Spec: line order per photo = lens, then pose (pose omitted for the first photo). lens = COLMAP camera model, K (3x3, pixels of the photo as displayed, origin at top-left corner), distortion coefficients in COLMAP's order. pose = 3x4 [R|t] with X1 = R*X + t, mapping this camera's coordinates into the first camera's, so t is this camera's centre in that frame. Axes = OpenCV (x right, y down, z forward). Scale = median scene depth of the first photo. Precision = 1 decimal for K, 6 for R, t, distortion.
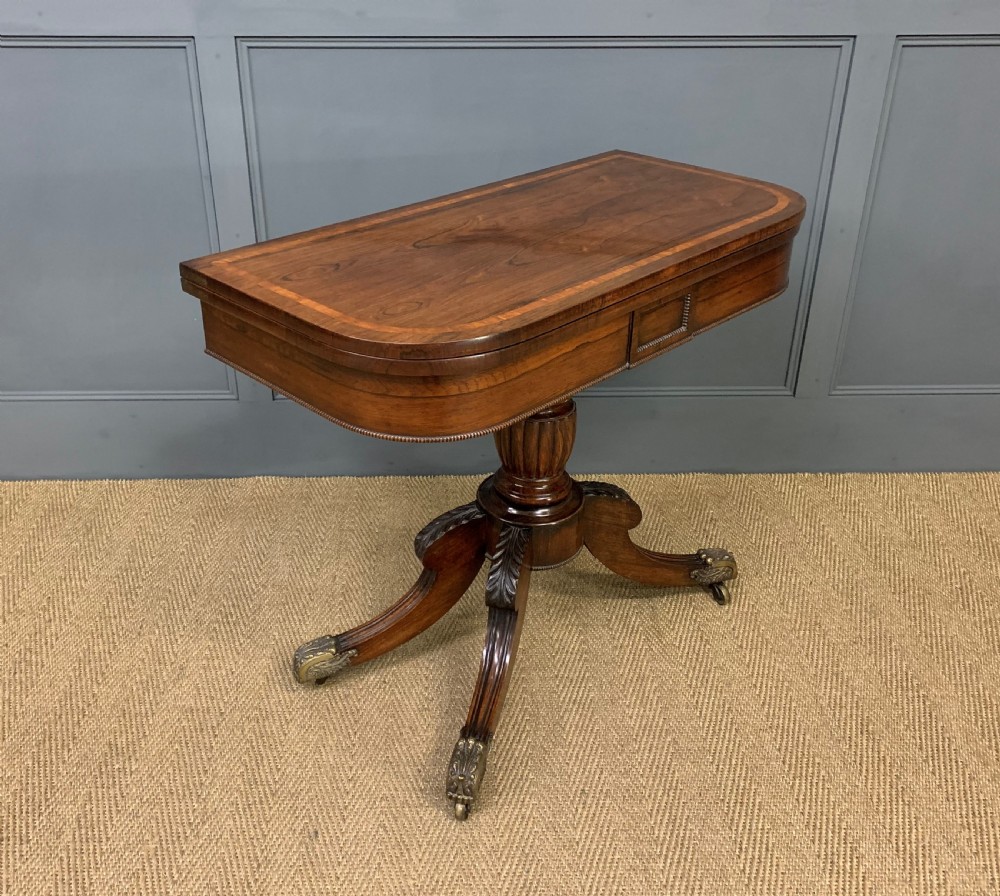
lens RADIAL K [[1009.0, 0, 476.2], [0, 1009.0, 394.6], [0, 0, 1]] dist [0.023894, 0.000000]
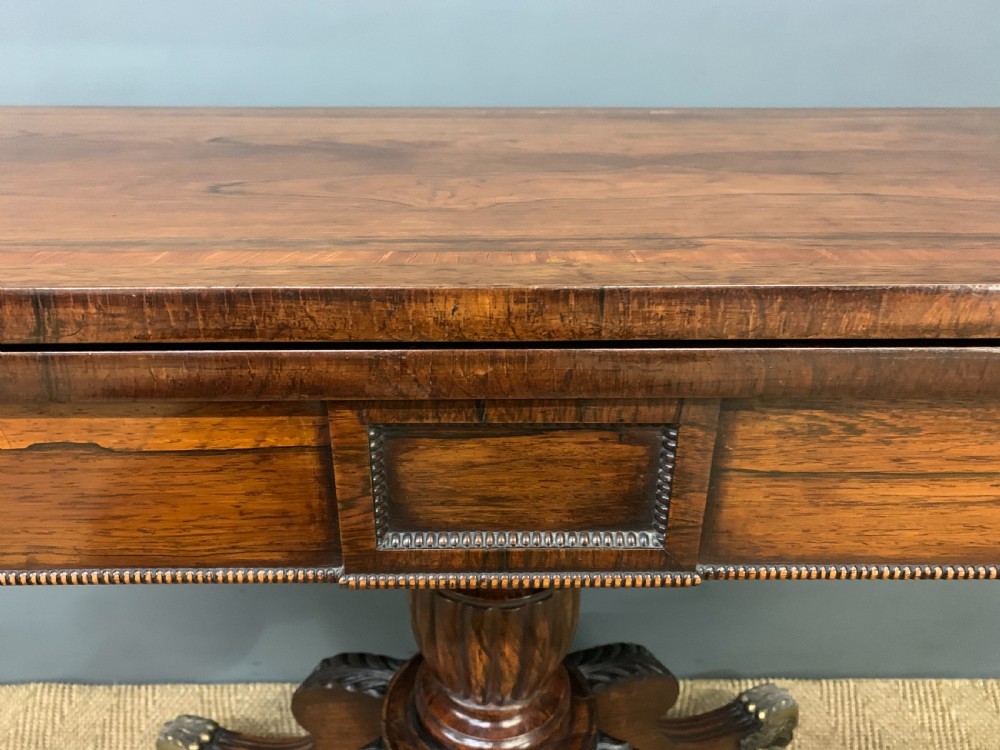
lens RADIAL K [[775.7, 0, 492.1], [0, 775.7, 369.8], [0, 0, 1]] dist [-0.000232, -0.006190]
pose [[0.999776, 0.000643, -0.021149, 0.077722], [-0.001176, 0.999681, -0.025210, -0.113481], [0.021127, 0.025229, 0.999458, 0.658628]]
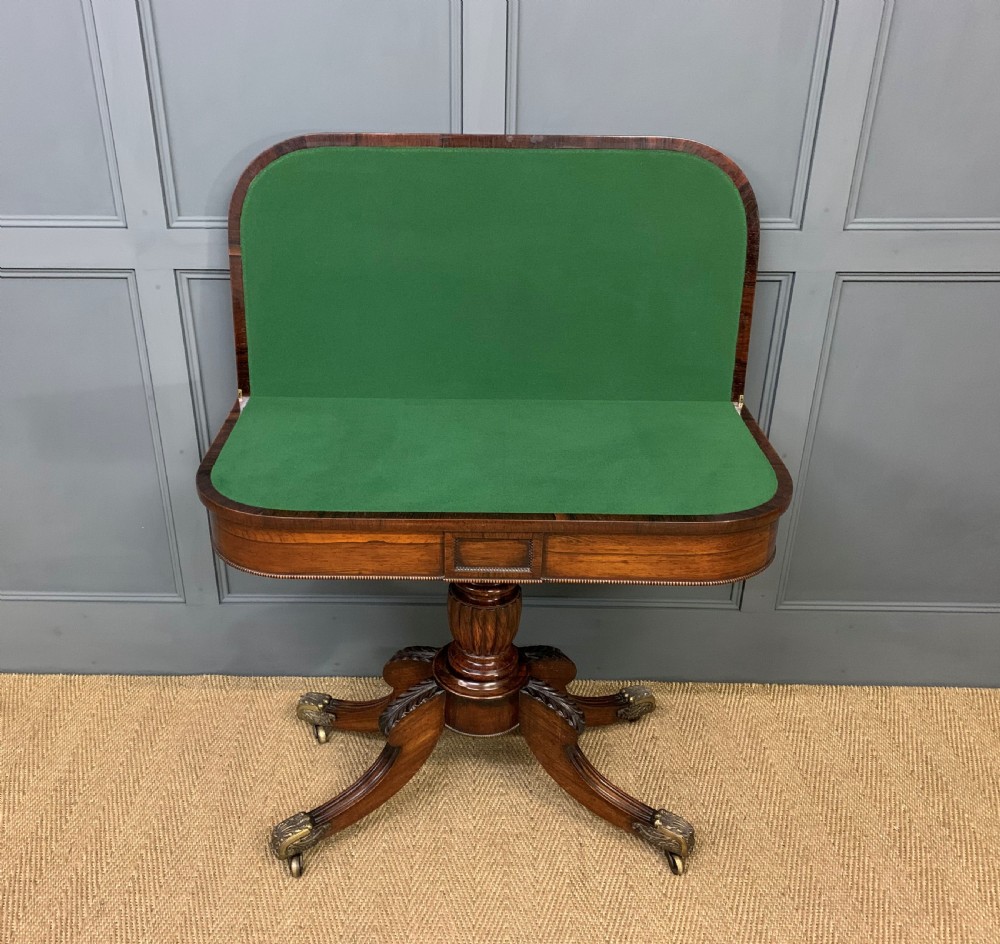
lens RADIAL K [[970.4, 0, 452.5], [0, 970.4, 467.6], [0, 0, 1]] dist [0.016176, 0.000000]
pose [[0.998907, 0.016087, -0.043891, 0.085966], [-0.016456, 0.999832, -0.008052, -0.149547], [0.043754, 0.008765, 0.999004, 0.039390]]
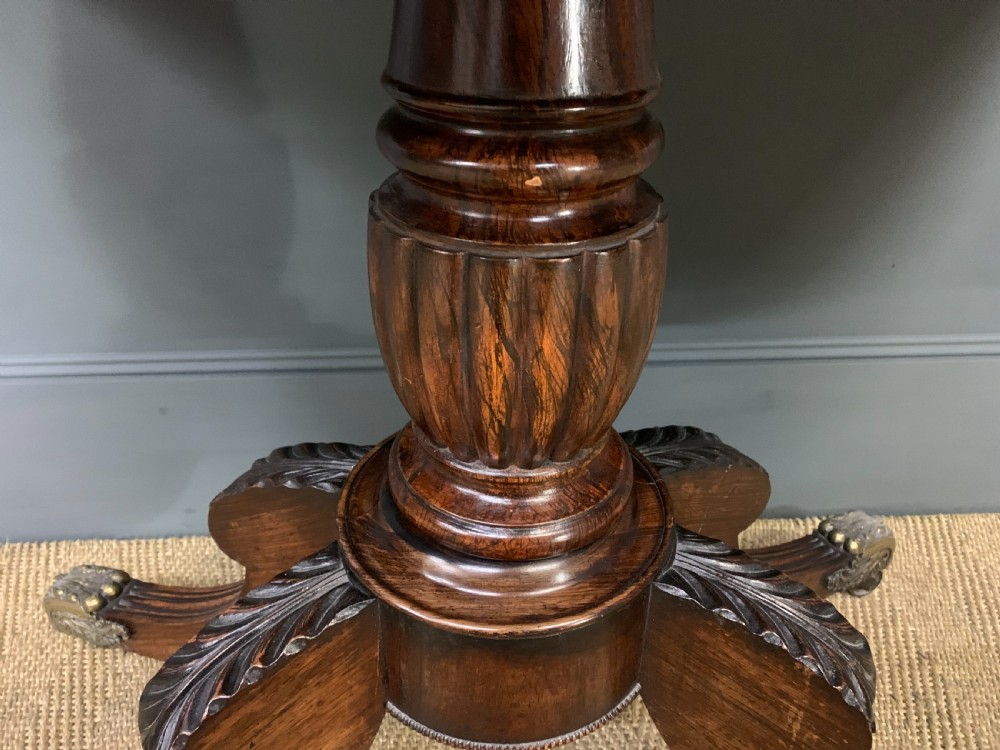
lens RADIAL K [[775.7, 0, 495.7], [0, 775.7, 368.9], [0, 0, 1]] dist [-0.000232, -0.006190]
pose [[0.999865, -0.015062, 0.006495, 0.065599], [0.014583, 0.997552, 0.068390, -0.022748], [-0.007509, -0.068286, 0.997638, 0.789830]]
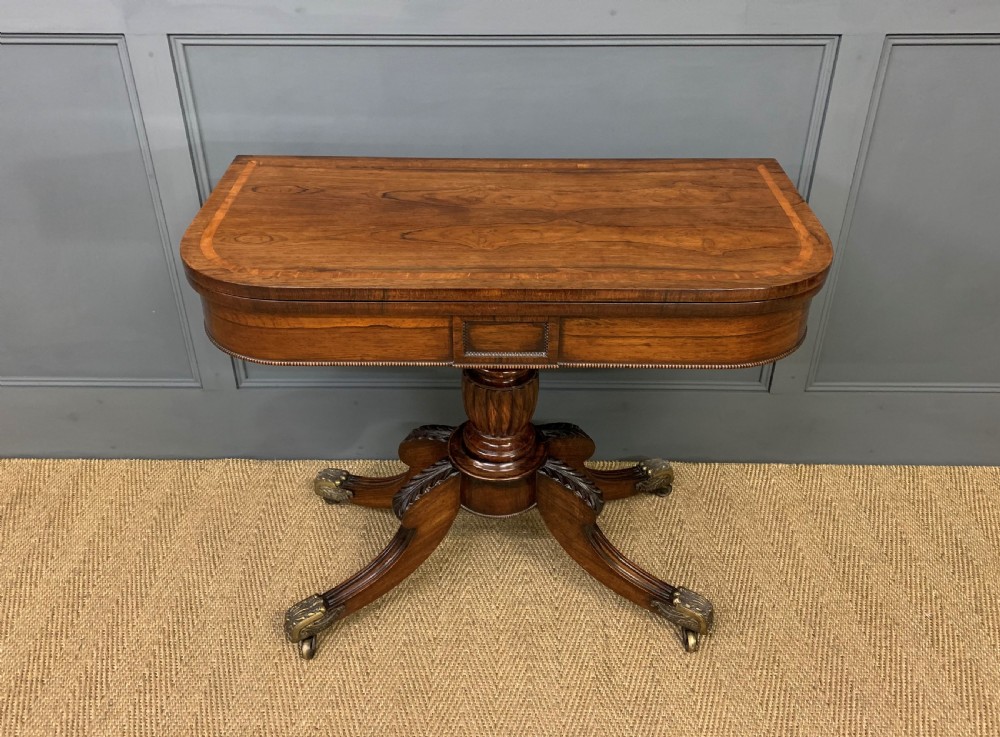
lens RADIAL K [[875.8, 0, 497.1], [0, 875.8, 310.5], [0, 0, 1]] dist [0.014041, 0.006192]
pose [[0.999314, 0.013893, -0.034316, 0.095809], [-0.011364, 0.997280, 0.072823, -0.160419], [0.035235, -0.072383, 0.996754, 0.183504]]
